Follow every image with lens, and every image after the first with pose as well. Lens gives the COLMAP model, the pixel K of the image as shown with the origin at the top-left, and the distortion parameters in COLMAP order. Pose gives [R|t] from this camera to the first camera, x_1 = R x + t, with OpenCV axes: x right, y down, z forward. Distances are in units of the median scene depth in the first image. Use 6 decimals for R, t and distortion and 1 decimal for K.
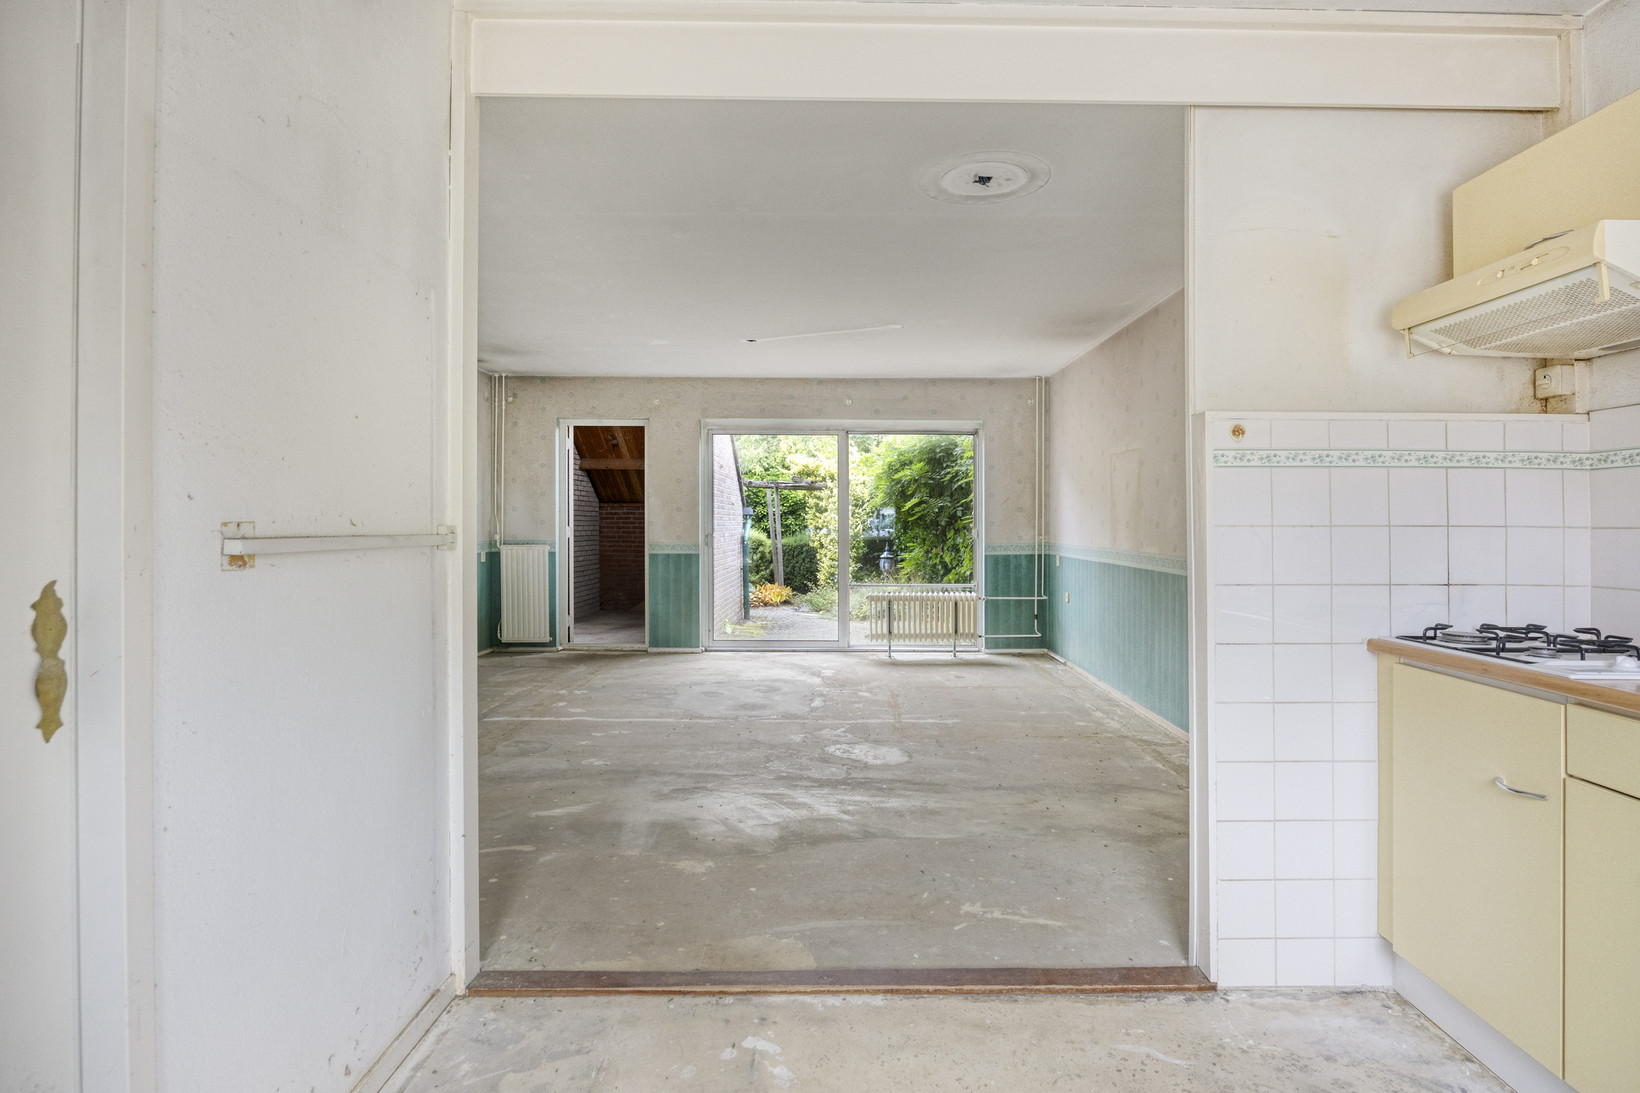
lens RADIAL K [[879.7, 0, 827.5], [0, 879.7, 514.2], [0, 0, 1]] dist [-0.000245, -0.001591]
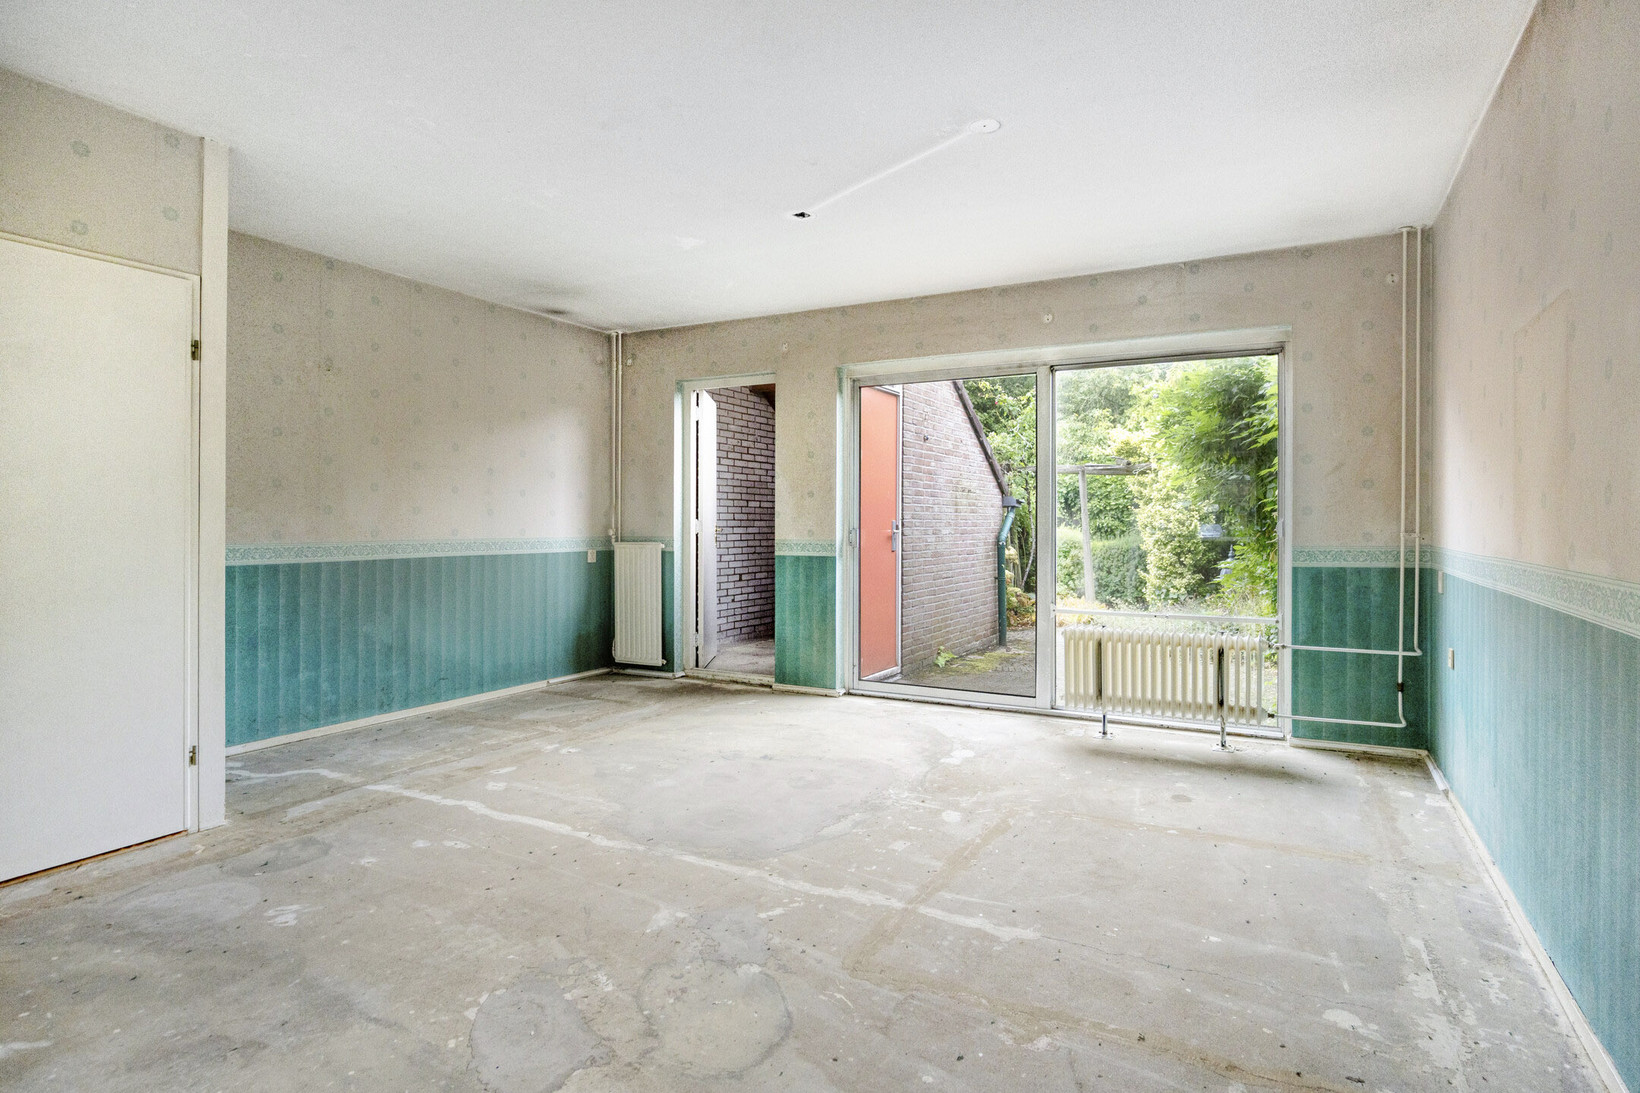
lens RADIAL K [[879.7, 0, 822.9], [0, 879.7, 521.1], [0, 0, 1]] dist [-0.000245, -0.001591]
pose [[0.880290, -0.002474, -0.474429, 0.181484], [0.005045, 0.999979, 0.004145, 0.013571], [0.474409, -0.006042, 0.880284, 0.374257]]
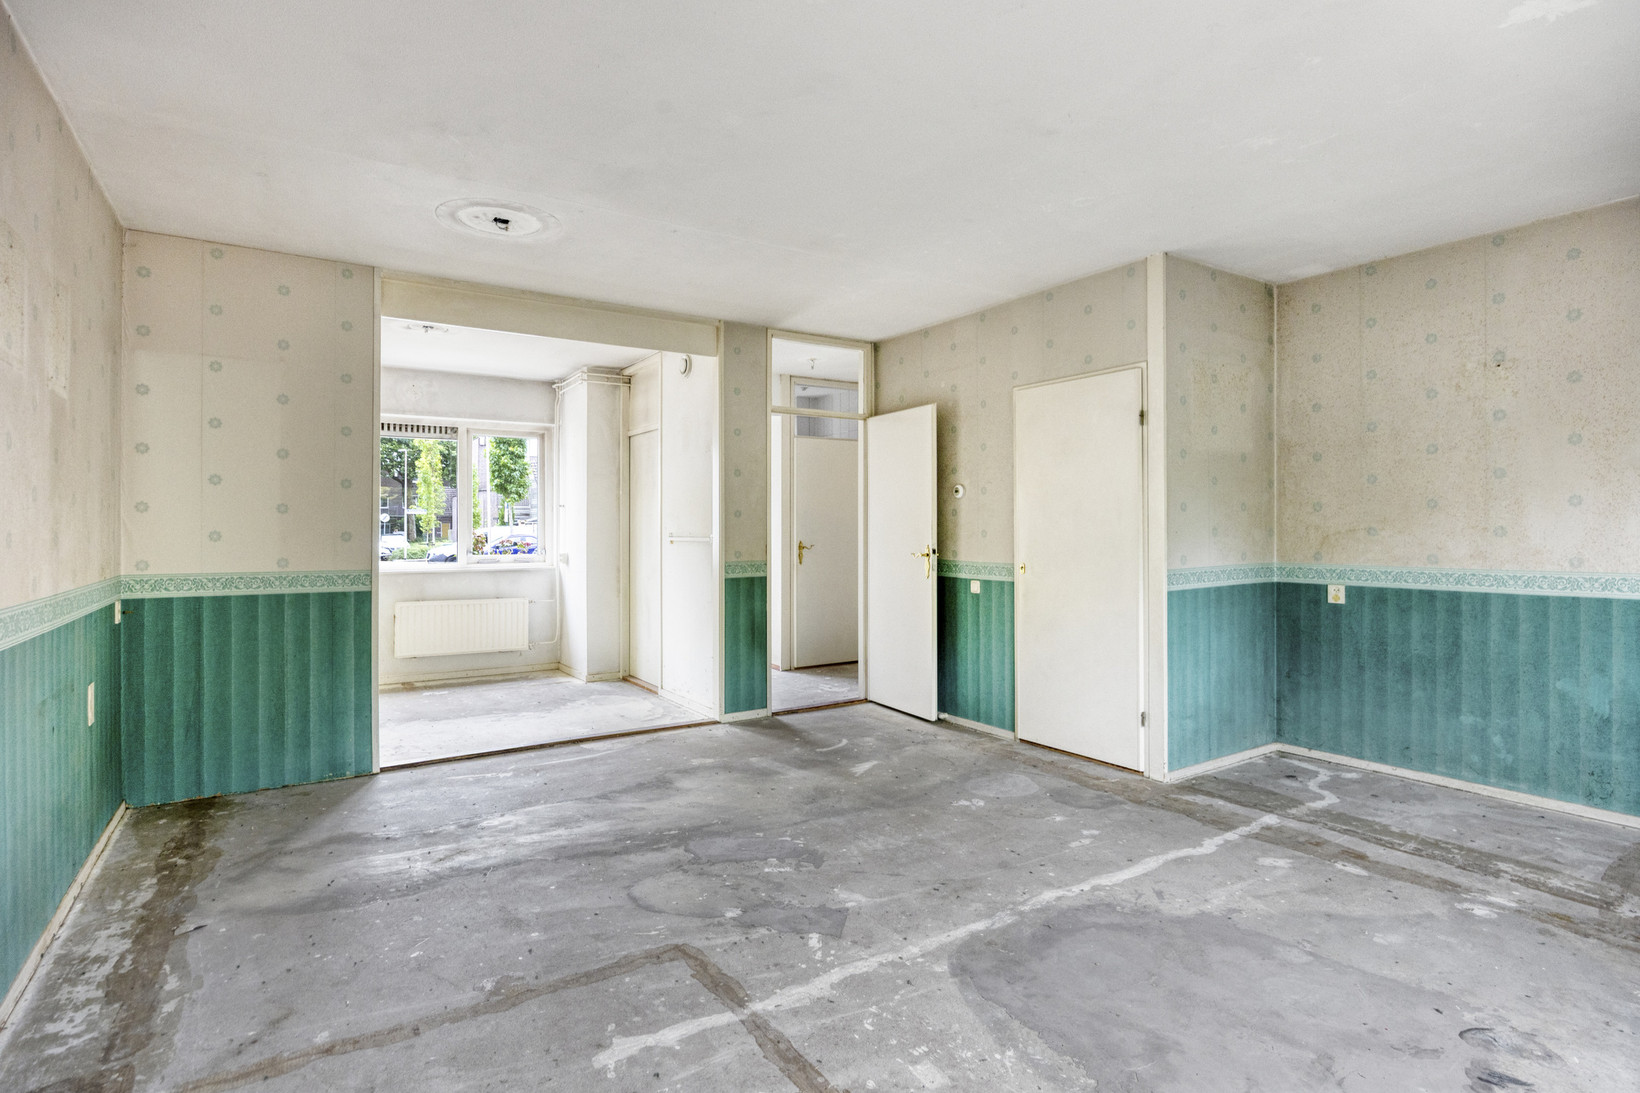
lens RADIAL K [[807.1, 0, 827.6], [0, 807.1, 530.5], [0, 0, 1]] dist [-0.012054, 0.000025]
pose [[-0.829967, 0.000614, -0.557813, 0.175523], [0.006271, 0.999946, -0.008232, 0.007436], [0.557778, -0.010330, -0.829926, 0.906435]]
